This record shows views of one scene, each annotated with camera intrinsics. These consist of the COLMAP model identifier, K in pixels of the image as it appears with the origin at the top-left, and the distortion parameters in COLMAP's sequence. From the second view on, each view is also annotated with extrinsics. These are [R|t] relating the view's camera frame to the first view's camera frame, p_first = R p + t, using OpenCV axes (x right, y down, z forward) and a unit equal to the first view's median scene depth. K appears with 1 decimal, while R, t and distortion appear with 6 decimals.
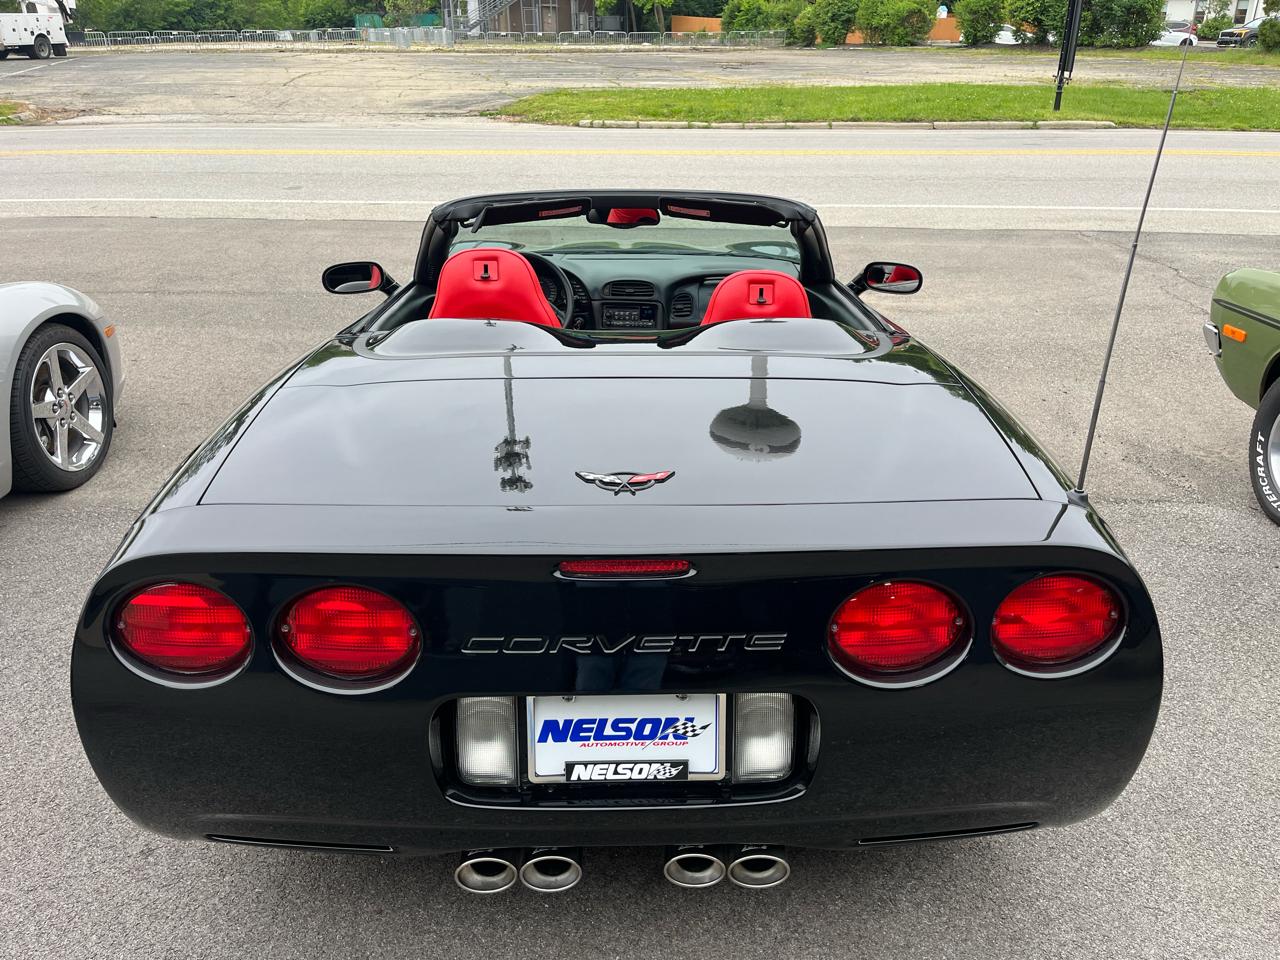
lens RADIAL K [[971.4, 0, 652.3], [0, 971.4, 490.7], [0, 0, 1]] dist [0.077765, -0.106585]
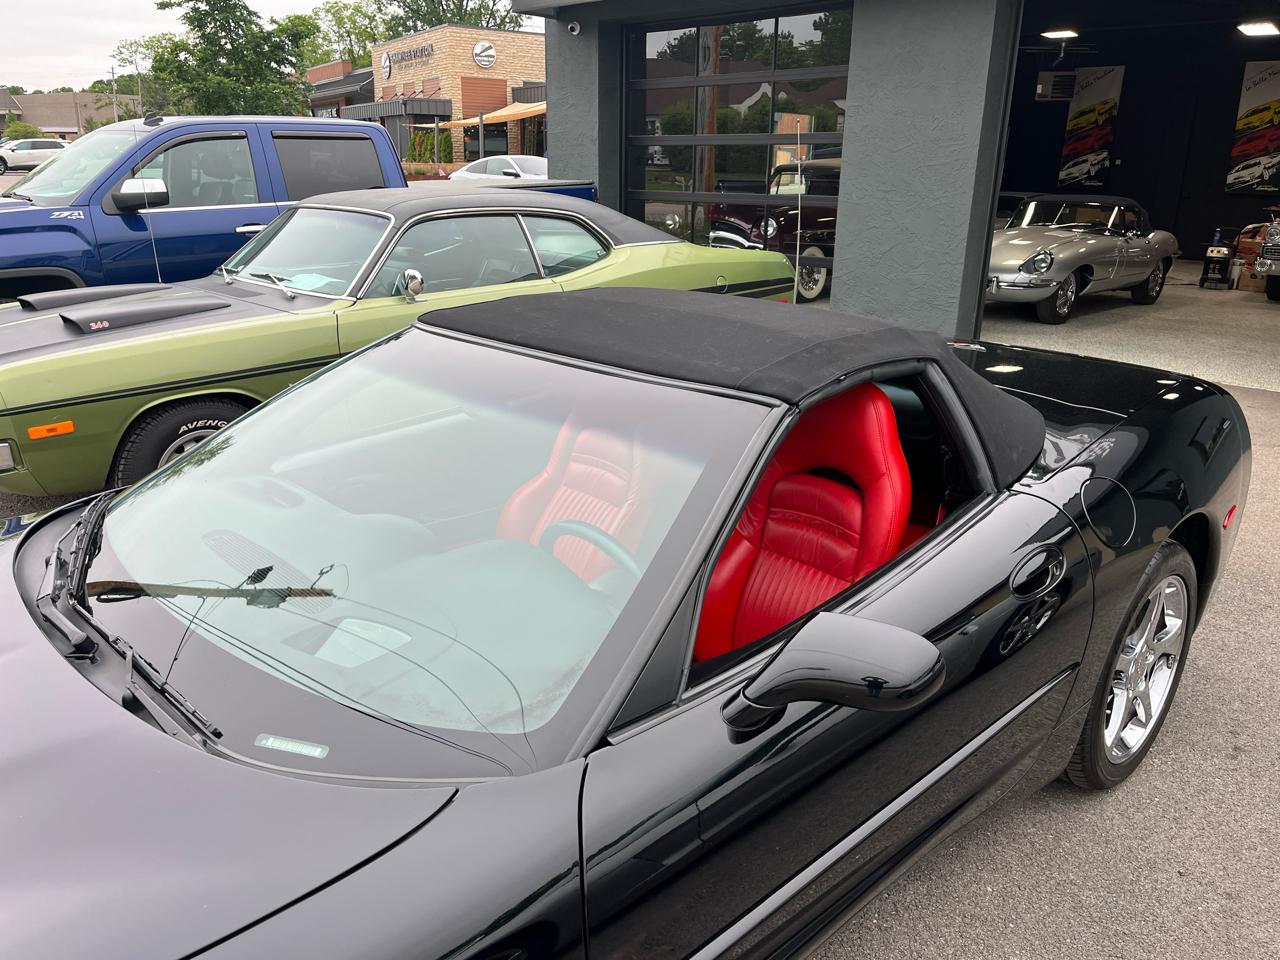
lens RADIAL K [[971.9, 0, 633.3], [0, 971.9, 486.2], [0, 0, 1]] dist [0.078459, -0.106199]
pose [[-0.664692, -0.239122, 0.707817, -0.655825], [0.296837, 0.784888, 0.543910, -0.664711], [-0.685618, 0.571639, -0.450729, 1.535518]]
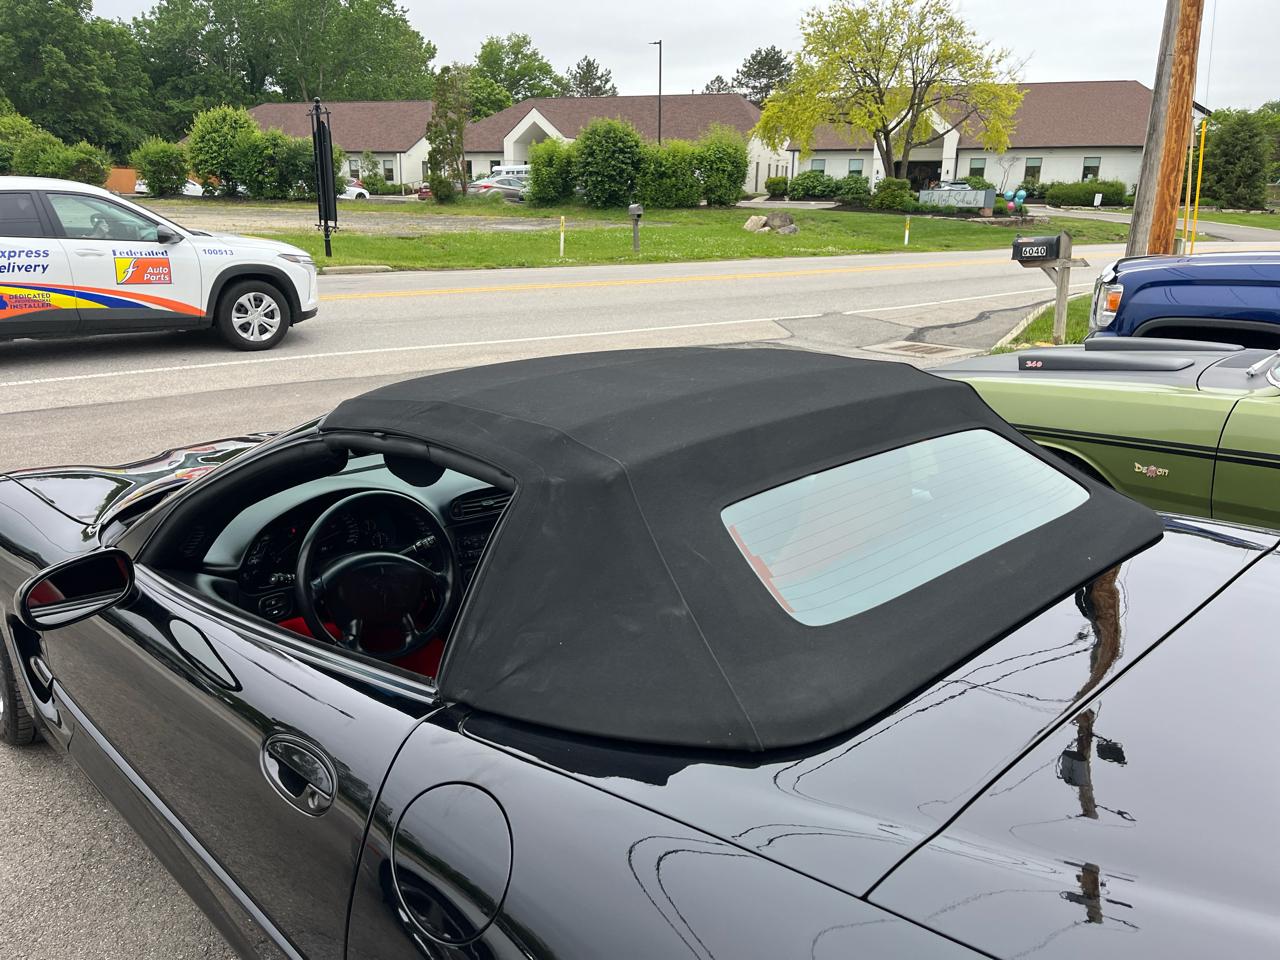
lens RADIAL K [[971.9, 0, 633.5], [0, 971.9, 484.7], [0, 0, 1]] dist [0.078459, -0.106199]
pose [[0.728447, -0.181813, 0.660536, -0.540927], [0.273380, 0.961197, -0.036917, -0.217060], [-0.628194, 0.207469, 0.749886, 0.546665]]
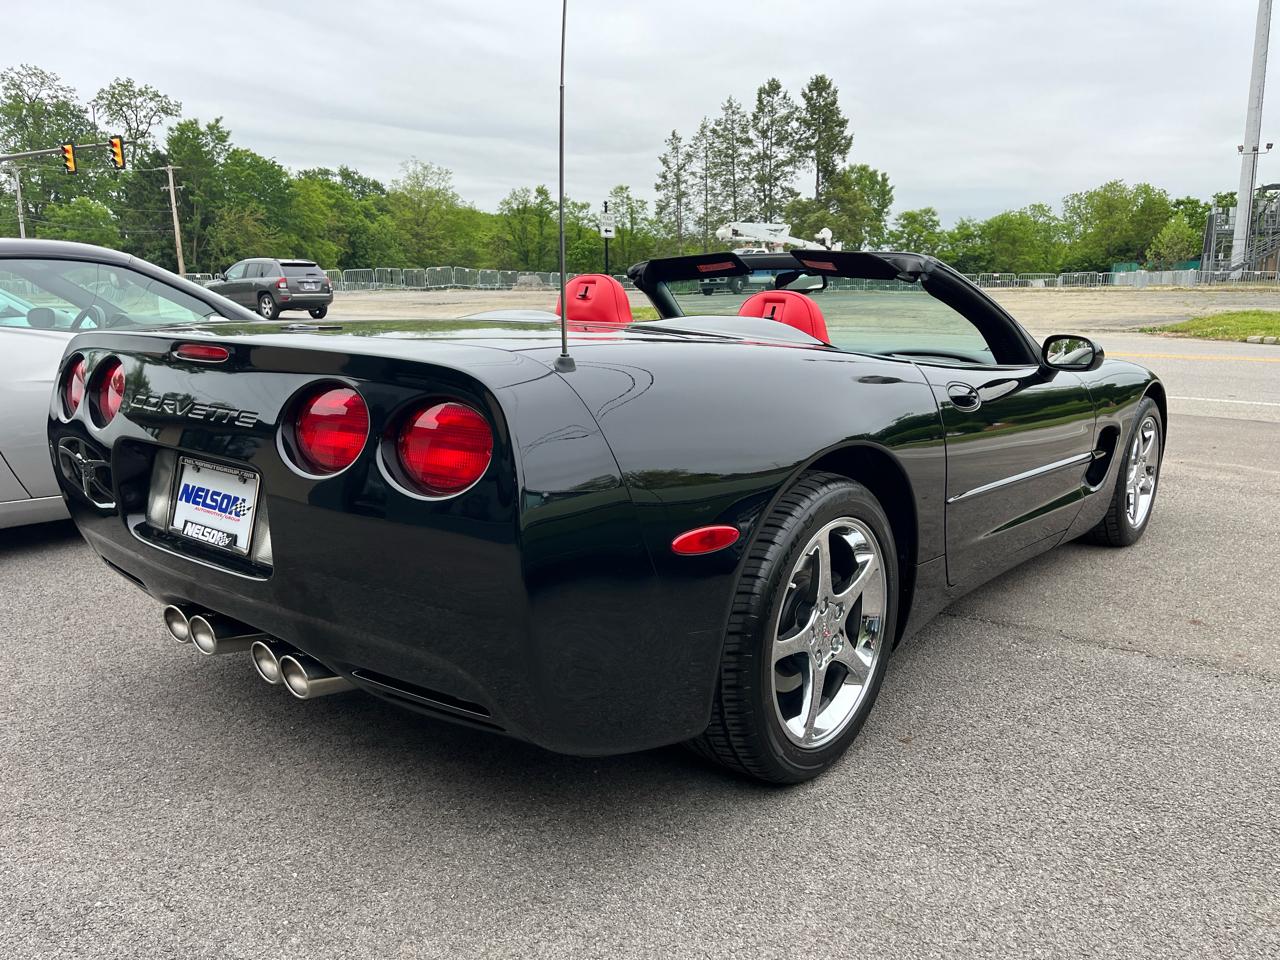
lens RADIAL K [[971.4, 0, 651.9], [0, 971.4, 485.2], [0, 0, 1]] dist [0.077765, -0.106585]
pose [[0.758580, 0.127506, -0.638983, 0.680779], [-0.272508, 0.952865, -0.133373, 0.137003], [0.591858, 0.275302, 0.757570, 0.211616]]
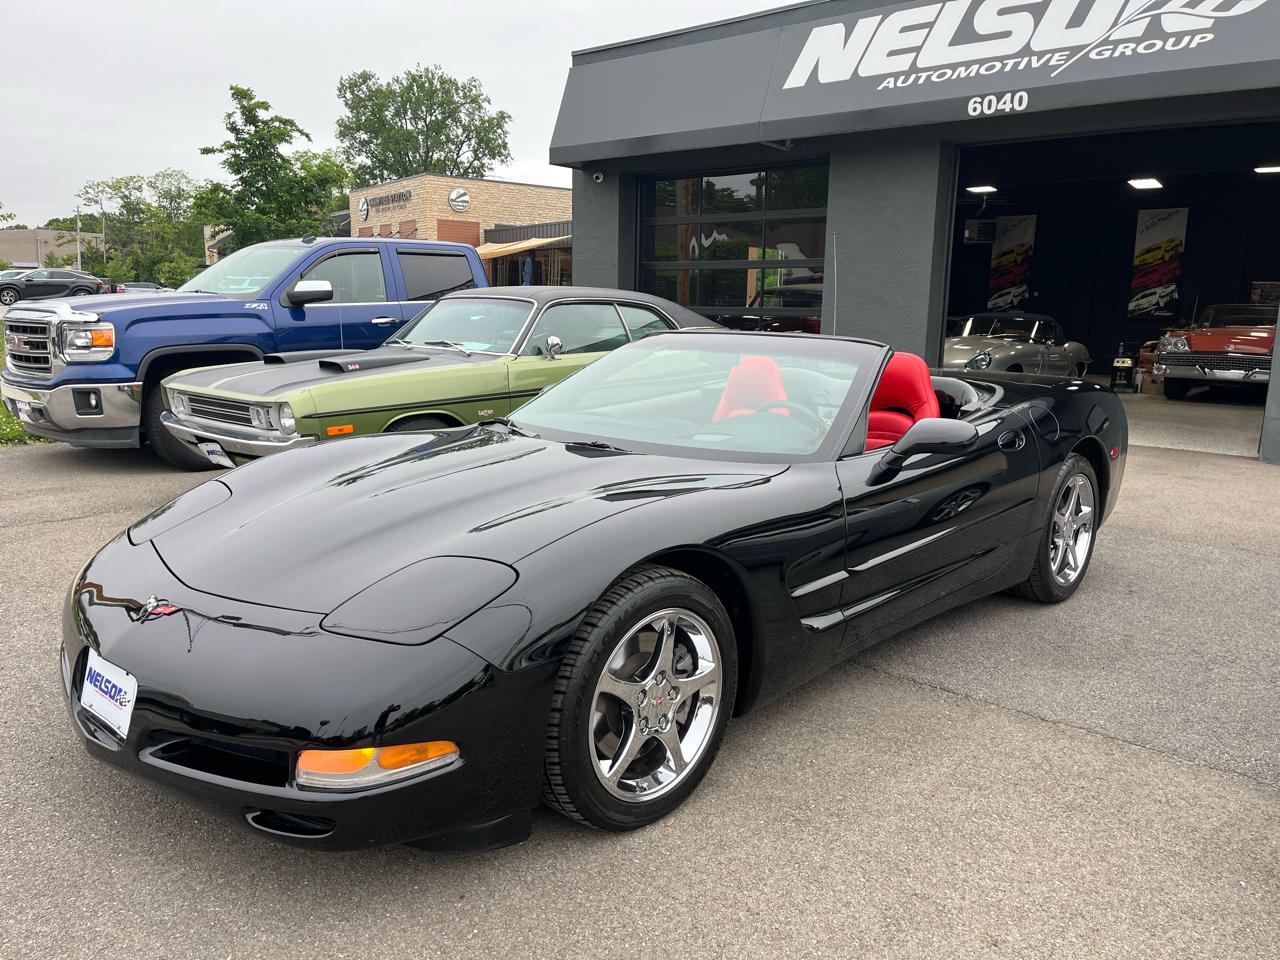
lens RADIAL K [[971.4, 0, 646.3], [0, 971.4, 481.6], [0, 0, 1]] dist [0.077765, -0.106585]
pose [[-0.711249, -0.137070, 0.689446, -0.957918], [0.272035, 0.850709, 0.449768, -0.855567], [-0.648168, 0.507450, -0.567778, 2.198277]]
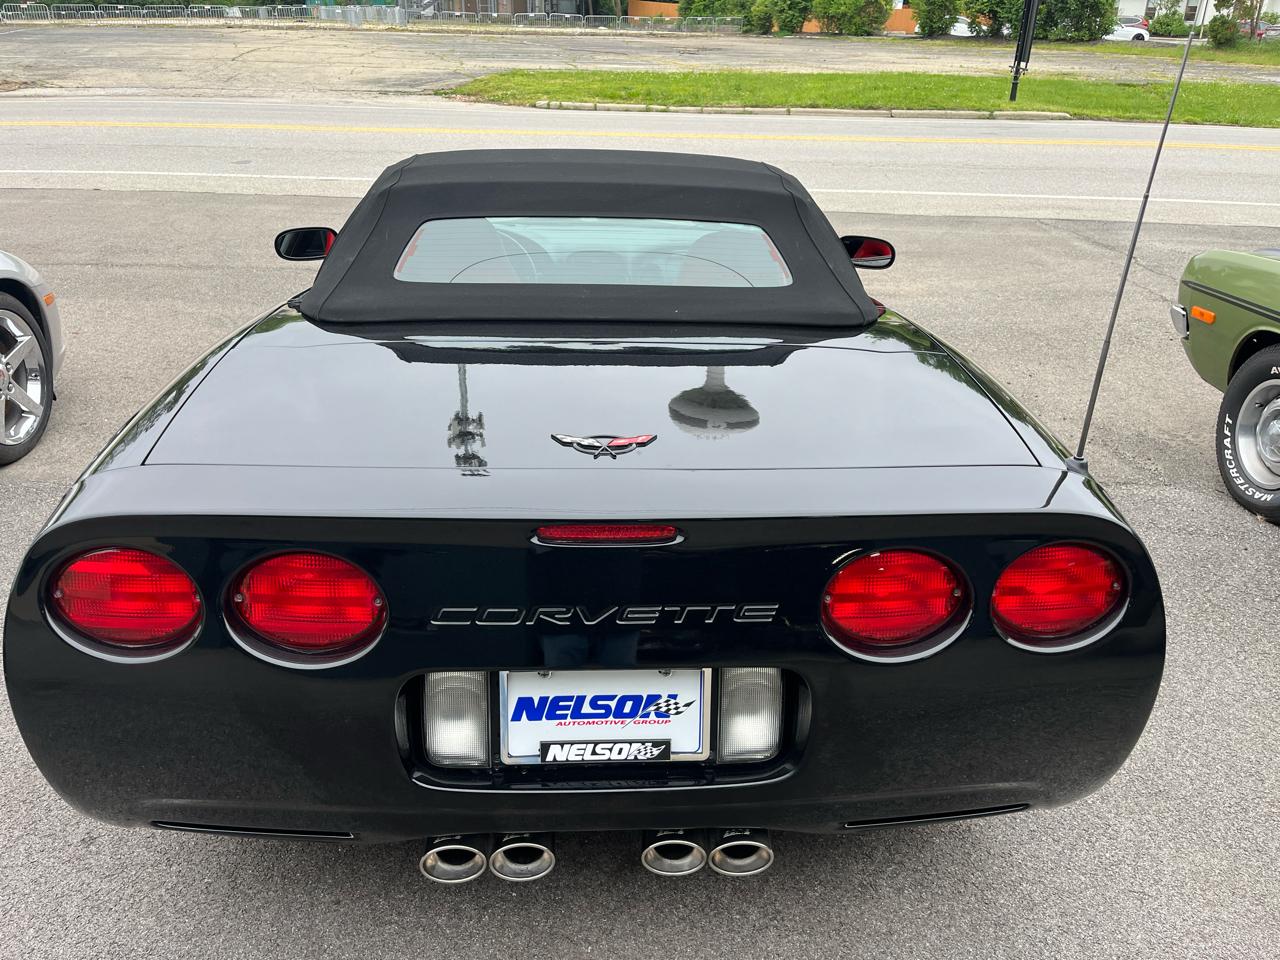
lens RADIAL K [[971.4, 0, 638.5], [0, 971.4, 490.5], [0, 0, 1]] dist [0.077765, -0.106585]
pose [[0.999404, 0.006121, 0.033966, -0.015890], [-0.006510, 0.999914, 0.011379, 0.013971], [-0.033893, -0.011594, 0.999358, 0.034523]]
